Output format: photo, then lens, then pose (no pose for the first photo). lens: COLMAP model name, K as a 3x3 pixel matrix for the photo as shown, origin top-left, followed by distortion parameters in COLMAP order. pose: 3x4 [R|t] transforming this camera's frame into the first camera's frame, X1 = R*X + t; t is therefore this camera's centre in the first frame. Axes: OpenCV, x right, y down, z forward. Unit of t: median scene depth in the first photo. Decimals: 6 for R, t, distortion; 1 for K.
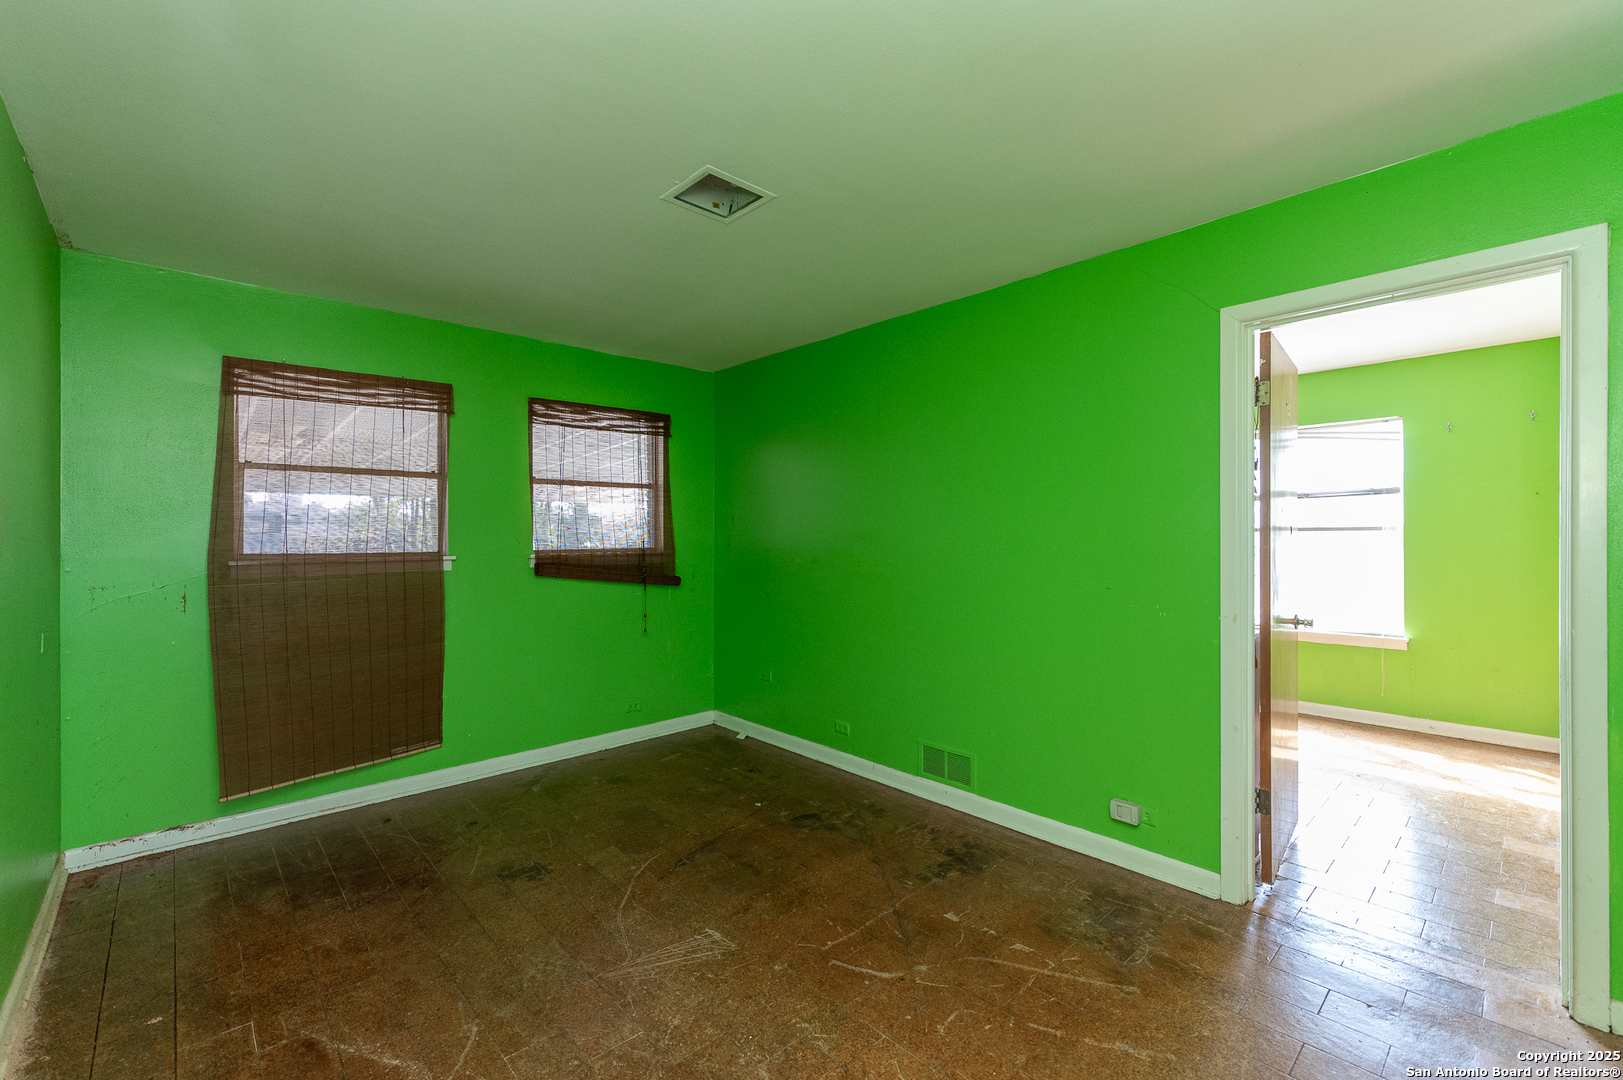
lens RADIAL K [[676.4, 0, 802.3], [0, 676.4, 535.8], [0, 0, 1]] dist [0.016872, 0.000077]
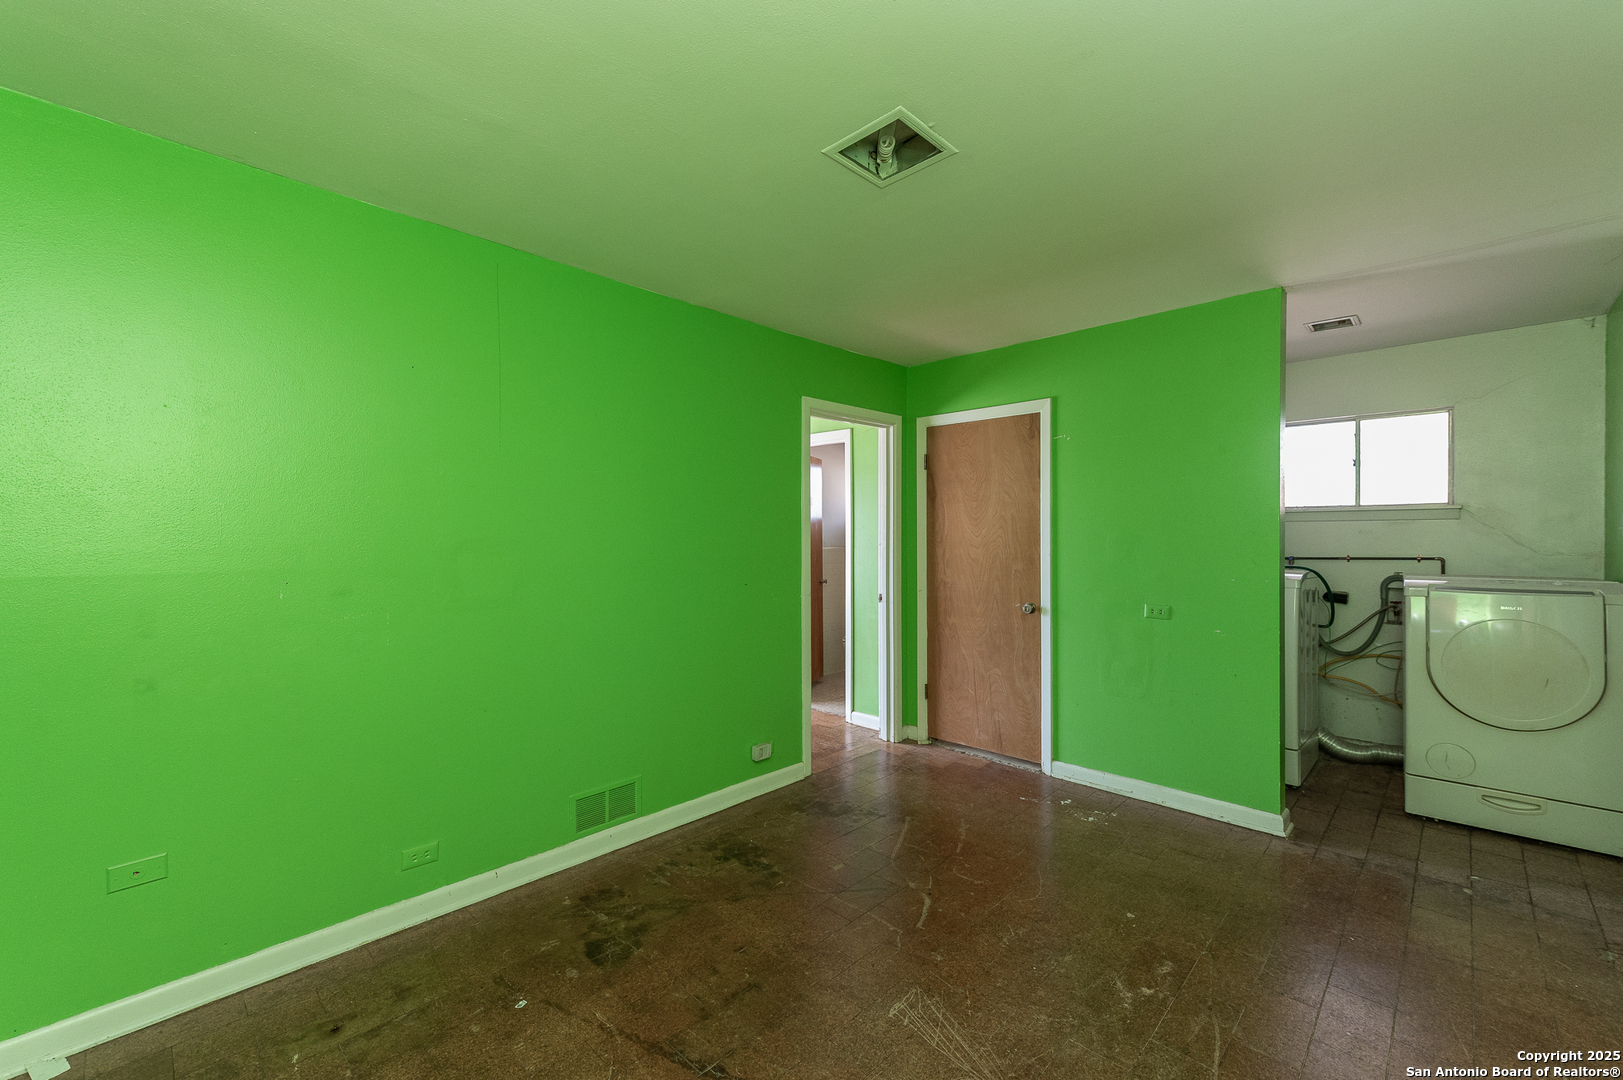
lens RADIAL K [[676.4, 0, 802.8], [0, 676.4, 542.0], [0, 0, 1]] dist [0.016872, 0.000077]
pose [[-0.054416, -0.002025, 0.998516, -0.759712], [0.002023, 0.999996, 0.002138, -0.000364], [-0.998516, 0.002137, -0.054411, 0.906768]]
